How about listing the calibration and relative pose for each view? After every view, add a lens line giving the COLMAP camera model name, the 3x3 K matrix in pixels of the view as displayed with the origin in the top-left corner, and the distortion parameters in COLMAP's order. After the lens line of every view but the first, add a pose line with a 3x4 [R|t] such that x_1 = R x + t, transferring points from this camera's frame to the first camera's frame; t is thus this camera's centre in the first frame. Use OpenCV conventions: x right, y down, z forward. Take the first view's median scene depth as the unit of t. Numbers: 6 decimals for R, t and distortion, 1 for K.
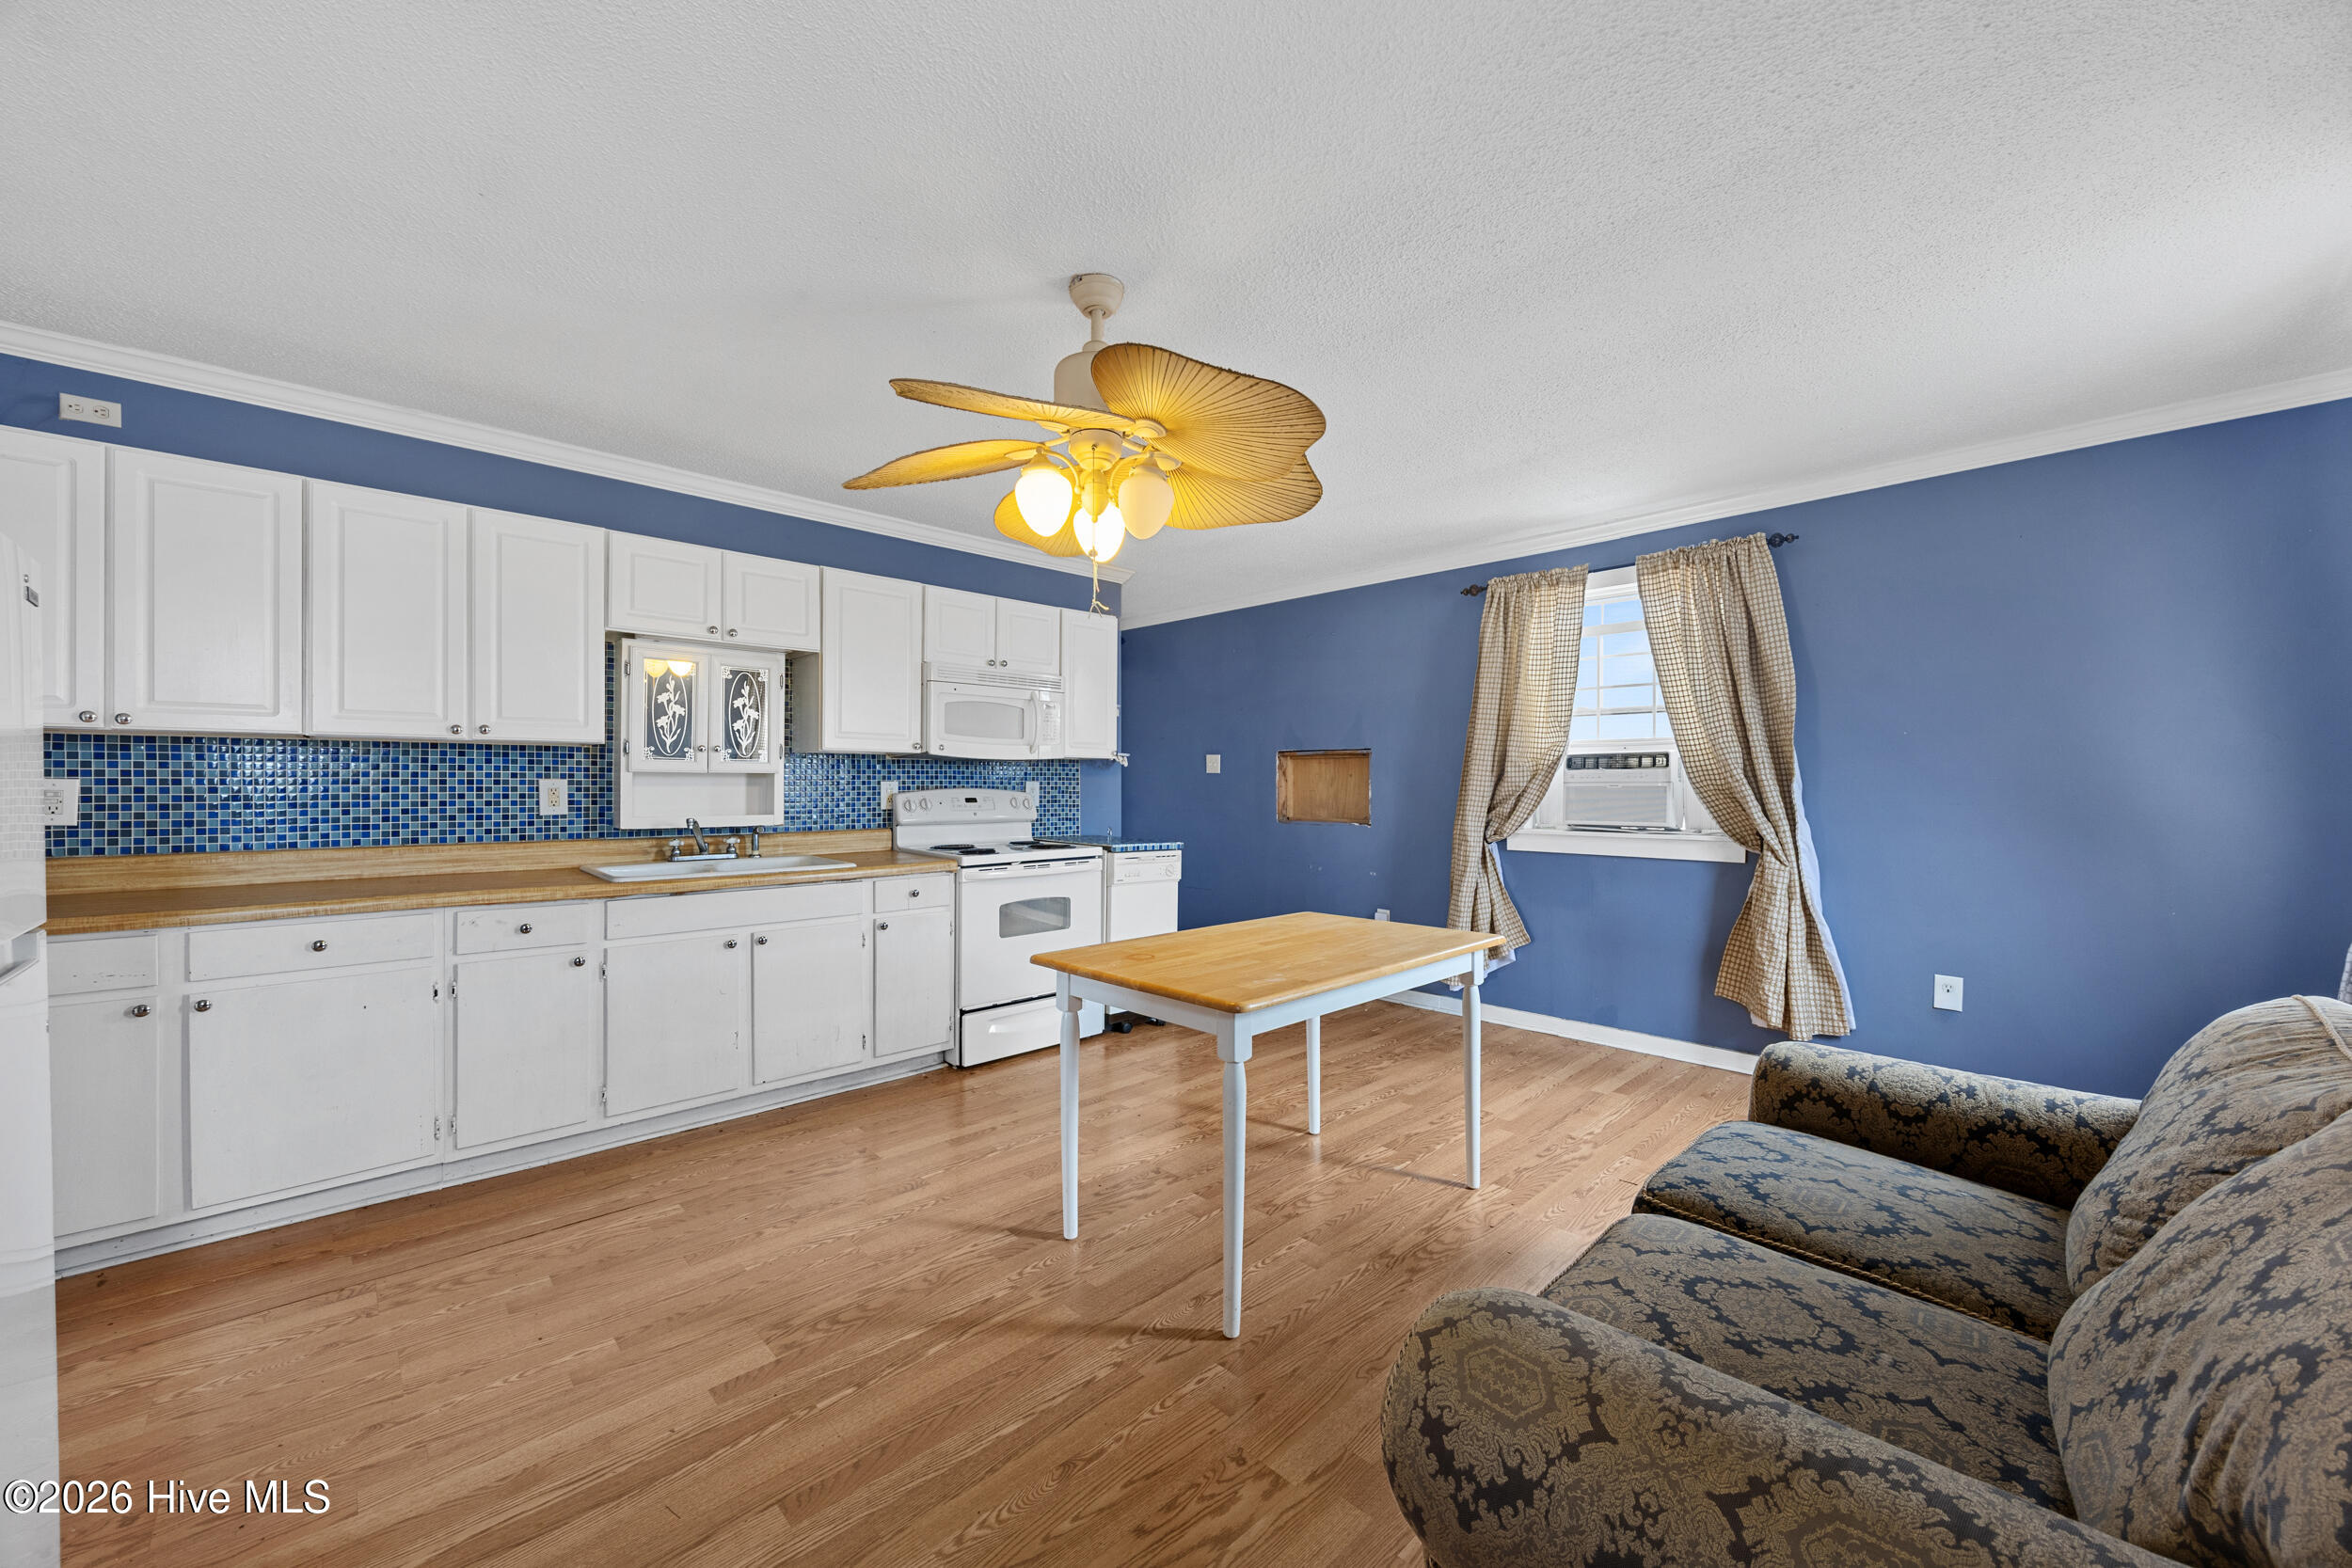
lens RADIAL K [[894.8, 0, 1167.2], [0, 894.8, 779.8], [0, 0, 1]] dist [-0.005387, 0.000367]
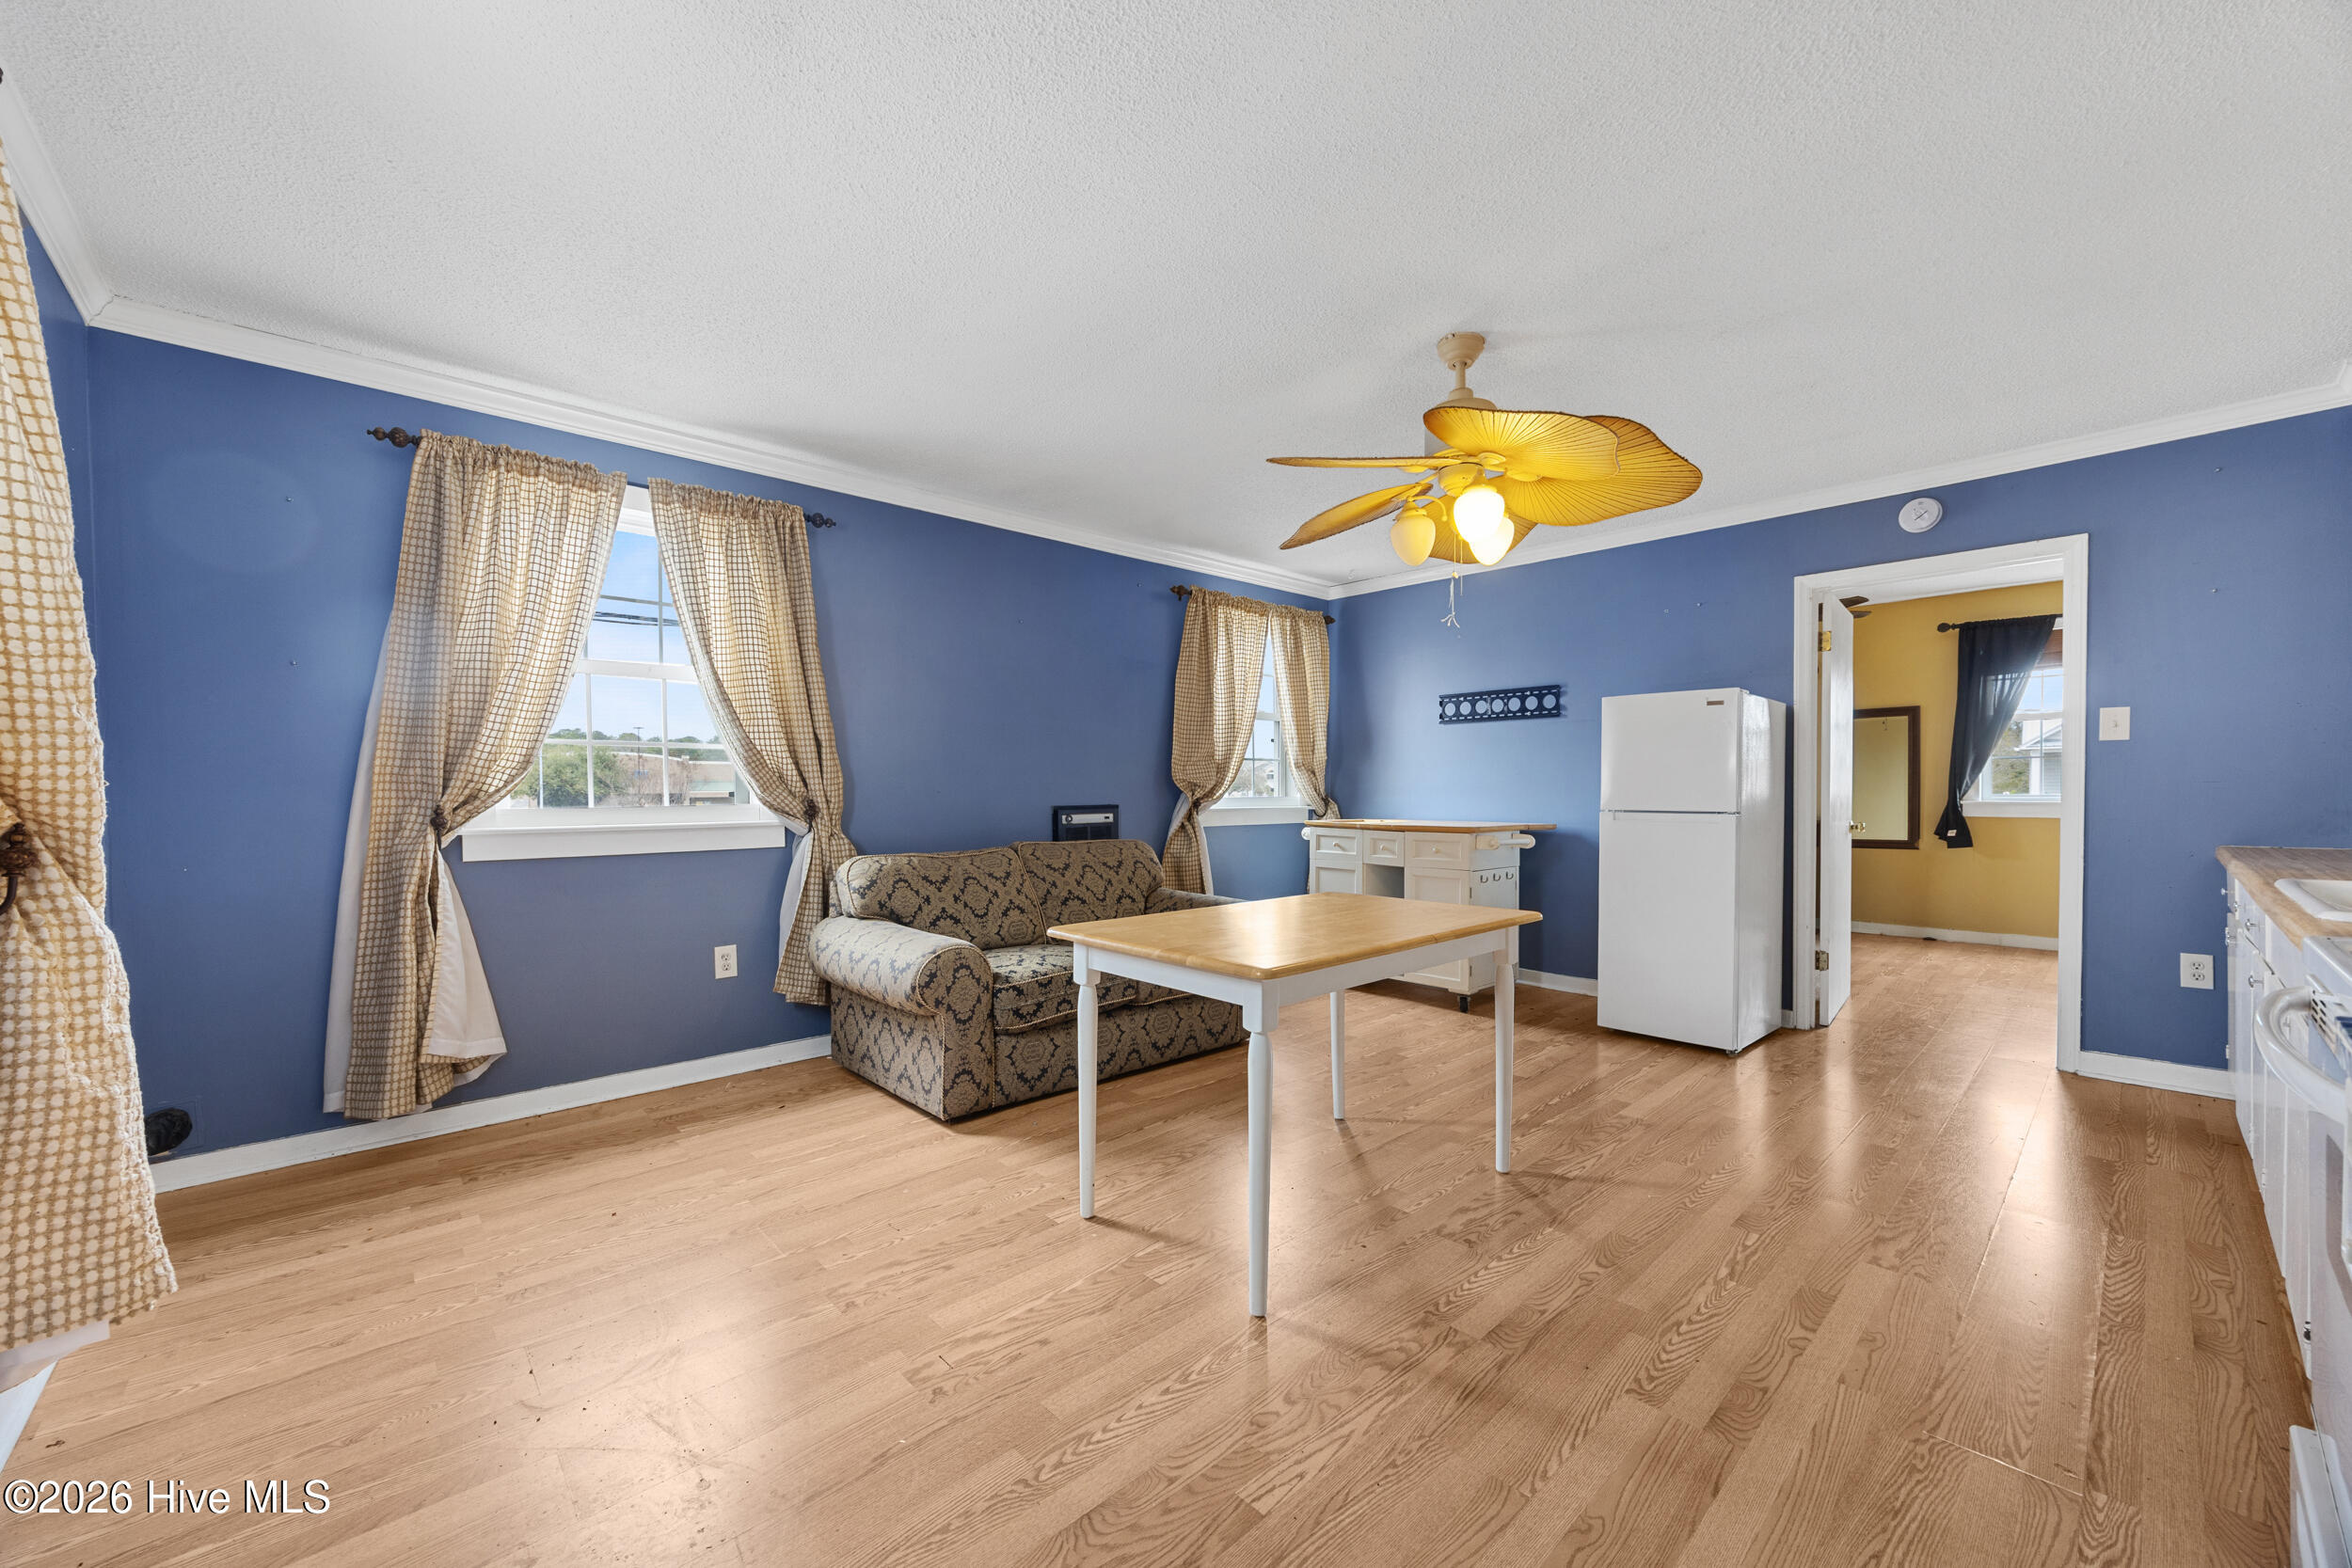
lens RADIAL K [[894.8, 0, 1162.1], [0, 894.8, 810.0], [0, 0, 1]] dist [-0.005387, 0.000367]
pose [[-0.999669, 0.002935, 0.025572, 0.178851], [0.003280, 0.999904, 0.013460, 0.036174], [-0.025531, 0.013539, -0.999582, 1.346986]]
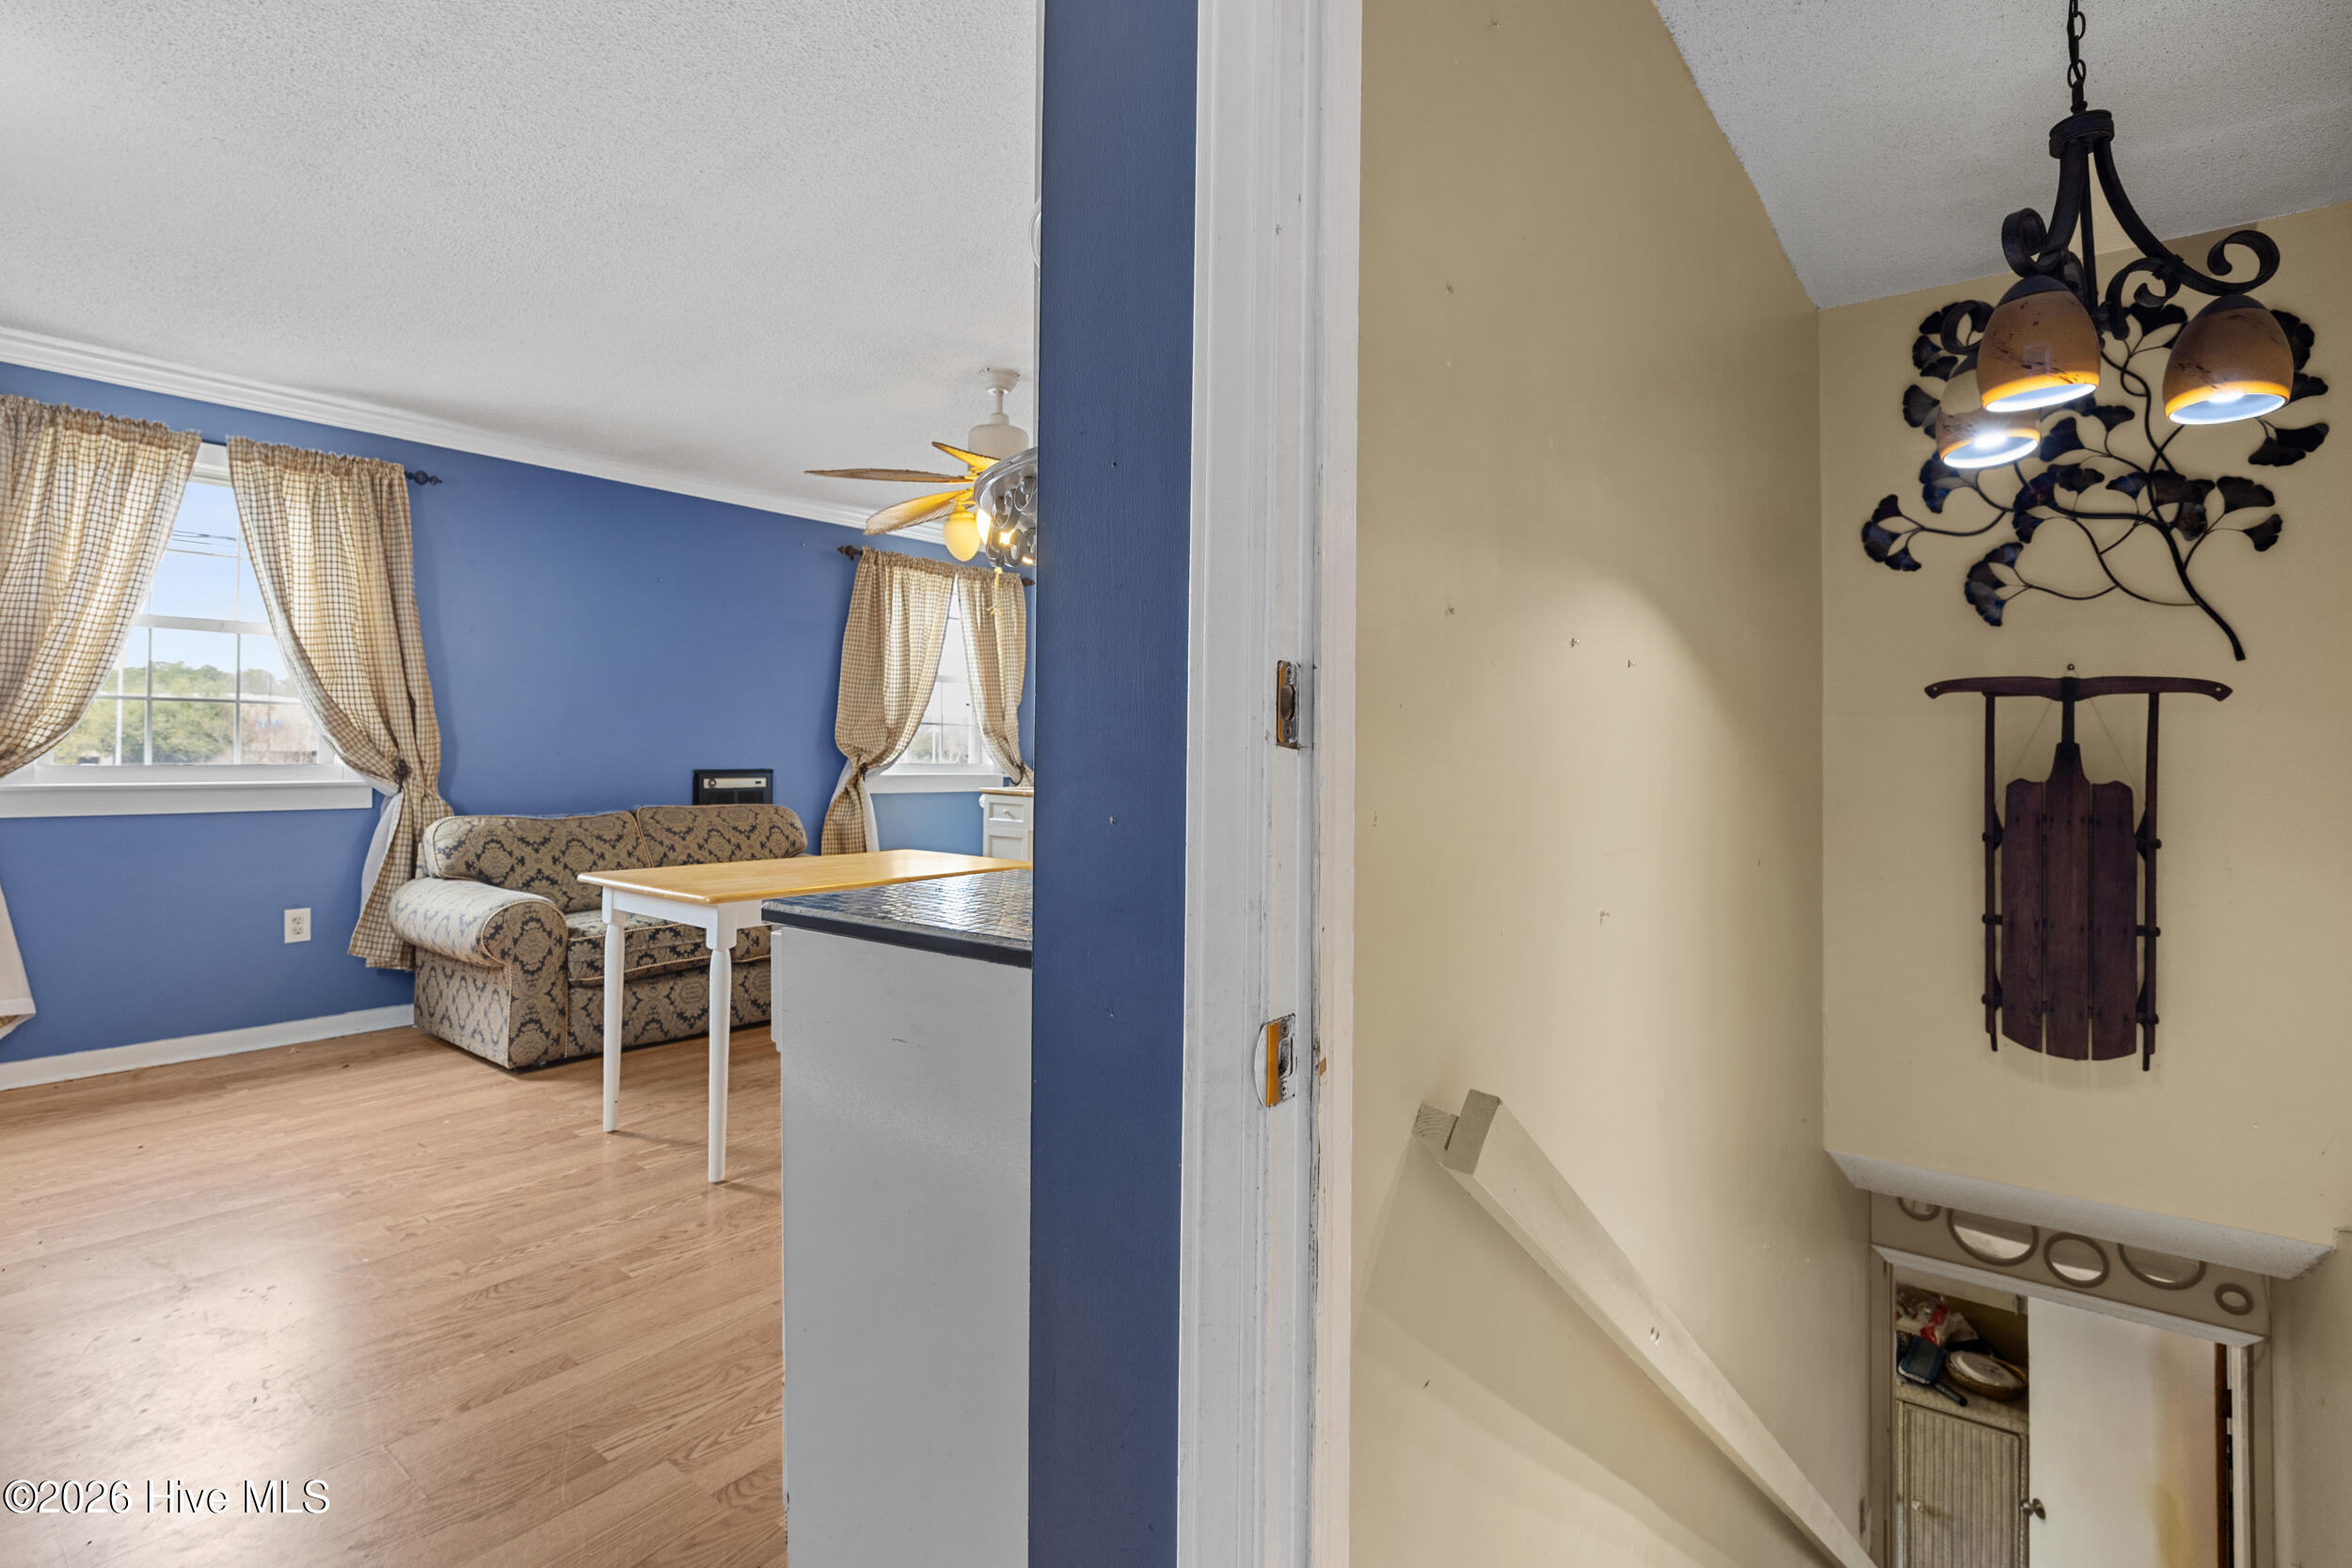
lens RADIAL K [[1094.0, 0, 1168.7], [0, 1094.0, 735.7], [0, 0, 1]] dist [-0.010414, -0.000909]
pose [[-0.990660, -0.011846, -0.135840, -0.069891], [-0.008159, 0.999584, -0.027663, 0.036883], [0.136111, -0.026297, -0.990344, 1.650055]]
